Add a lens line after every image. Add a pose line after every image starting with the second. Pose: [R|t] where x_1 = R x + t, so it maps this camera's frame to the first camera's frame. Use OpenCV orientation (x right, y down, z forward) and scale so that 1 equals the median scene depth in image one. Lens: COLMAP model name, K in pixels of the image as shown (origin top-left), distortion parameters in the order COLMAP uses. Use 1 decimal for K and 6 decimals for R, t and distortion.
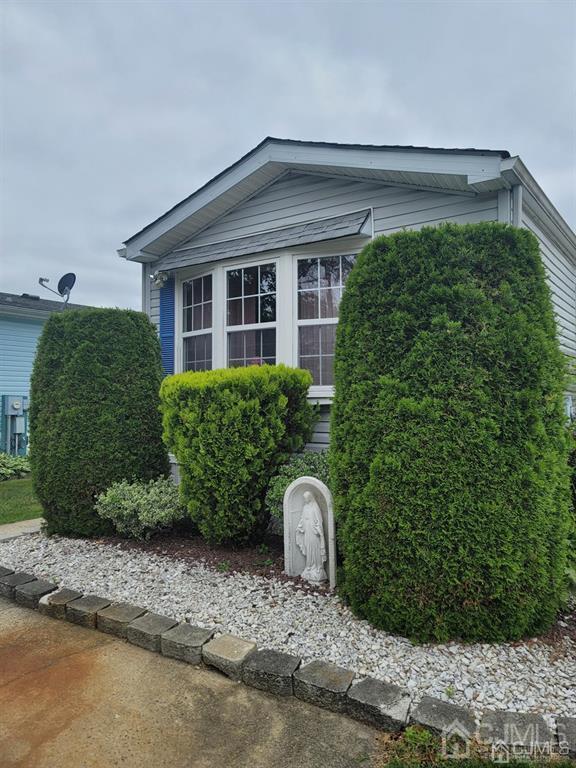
lens RADIAL K [[565.1, 0, 289.7], [0, 565.1, 382.5], [0, 0, 1]] dist [0.072346, -0.050738]
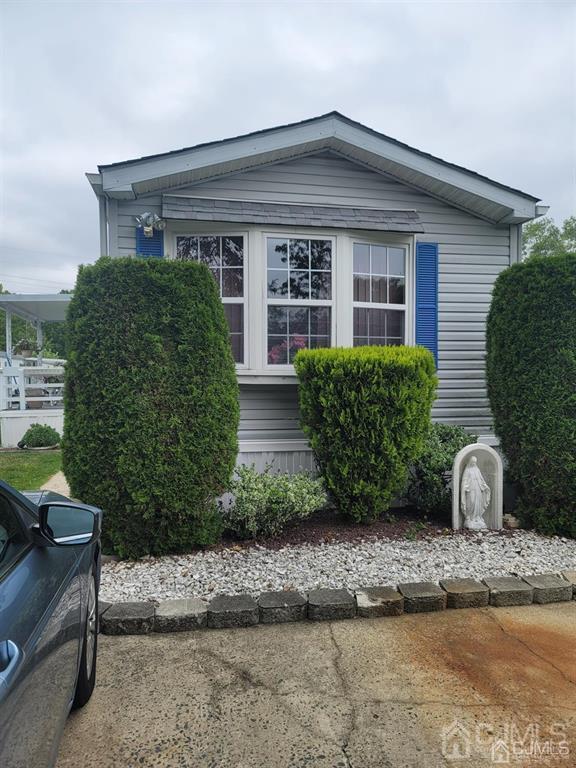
lens RADIAL K [[565.1, 0, 290.0], [0, 565.1, 390.0], [0, 0, 1]] dist [0.072346, -0.050738]
pose [[0.686412, -0.012033, 0.727113, -1.107433], [-0.023605, 0.998968, 0.038815, 0.019305], [-0.726830, -0.043807, 0.685419, 0.486110]]
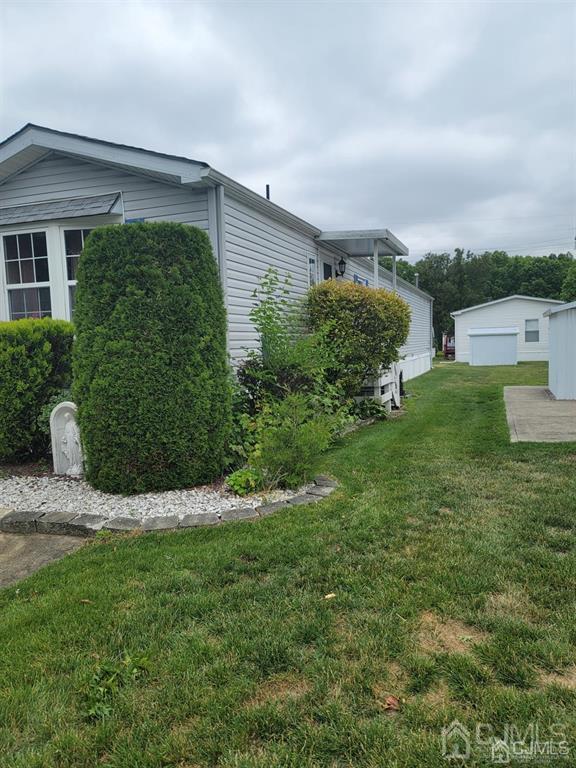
lens RADIAL K [[565.1, 0, 294.6], [0, 565.1, 386.0], [0, 0, 1]] dist [0.072346, -0.050738]
pose [[0.964457, -0.050081, 0.259452, 0.209470], [0.023748, 0.994330, 0.103653, 0.000051], [-0.263172, -0.093808, 0.960177, -0.460045]]
